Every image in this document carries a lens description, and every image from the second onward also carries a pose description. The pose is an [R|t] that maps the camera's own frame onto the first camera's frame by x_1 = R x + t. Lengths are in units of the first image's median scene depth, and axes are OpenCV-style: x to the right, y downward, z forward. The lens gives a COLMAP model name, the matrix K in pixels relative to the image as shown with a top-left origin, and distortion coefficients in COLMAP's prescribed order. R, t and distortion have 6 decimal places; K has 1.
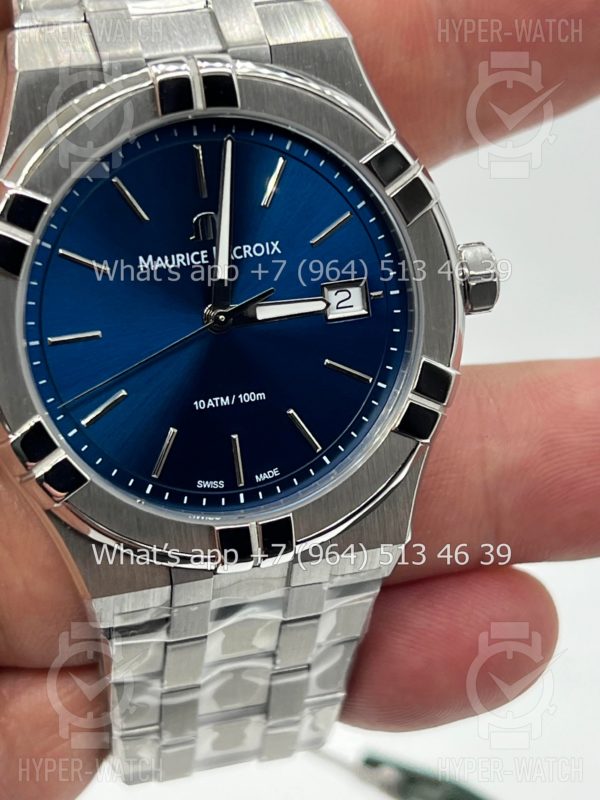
lens RADIAL K [[1847.2, 0, 300.0], [0, 1847.2, 400.0], [0, 0, 1]] dist [0.216288, -0.551898]
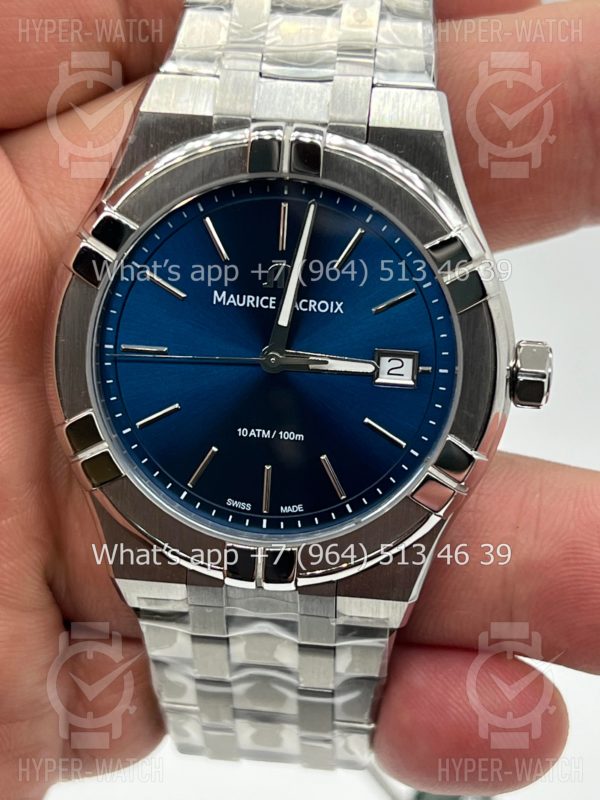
lens RADIAL K [[1847.2, 0, 300.0], [0, 1847.2, 400.0], [0, 0, 1]] dist [0.216288, -0.551898]
pose [[0.929816, 0.220959, -0.294312, 0.298765], [-0.219223, 0.974882, 0.039319, -0.067172], [0.295607, 0.027961, 0.954900, -0.046306]]
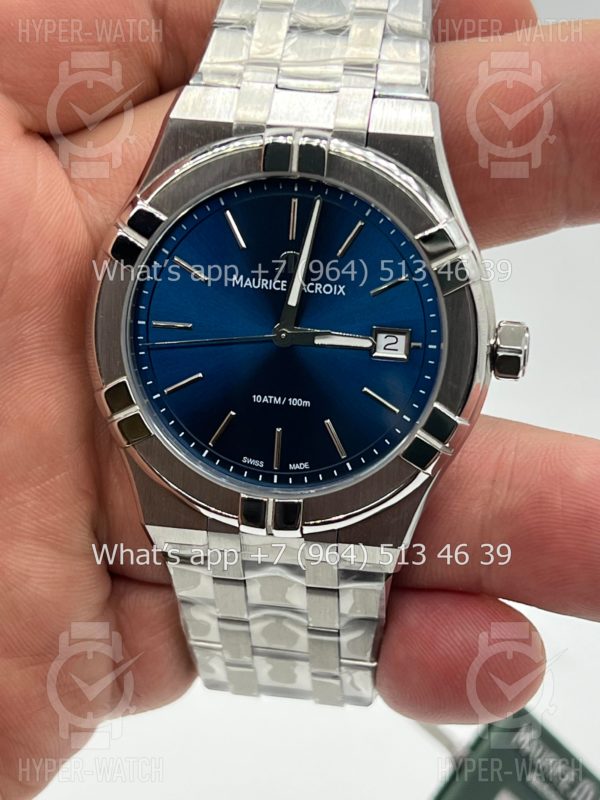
lens RADIAL K [[1847.2, 0, 300.0], [0, 1847.2, 400.0], [0, 0, 1]] dist [0.216288, -0.551898]
pose [[0.913640, 0.230877, -0.334602, 0.396523], [-0.228844, 0.972372, 0.046076, -0.061547], [0.335996, 0.034475, 0.941232, -0.181790]]
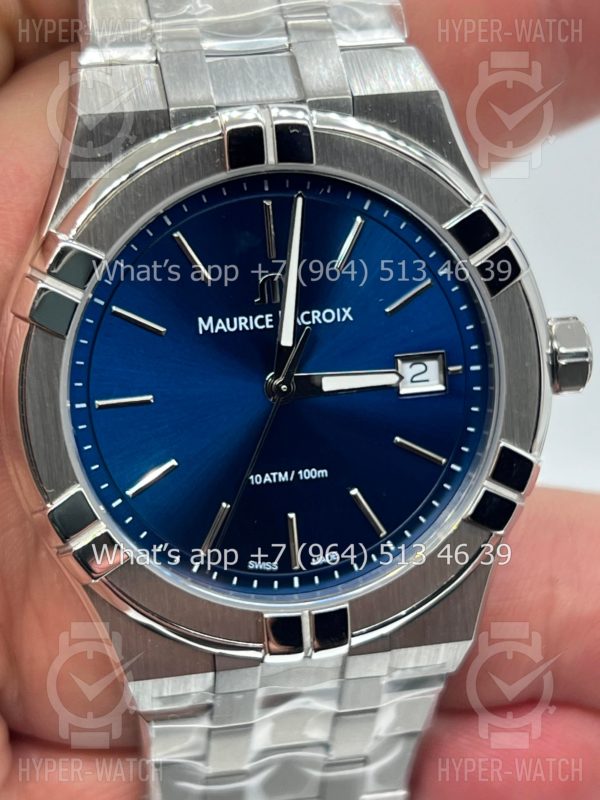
lens RADIAL K [[1847.2, 0, 300.0], [0, 1847.2, 400.0], [0, 0, 1]] dist [0.216288, -0.551898]
pose [[0.995887, 0.056758, -0.070627, 0.030918], [-0.056109, 0.998362, 0.011144, -0.048674], [0.071144, -0.007136, 0.997441, 0.079431]]
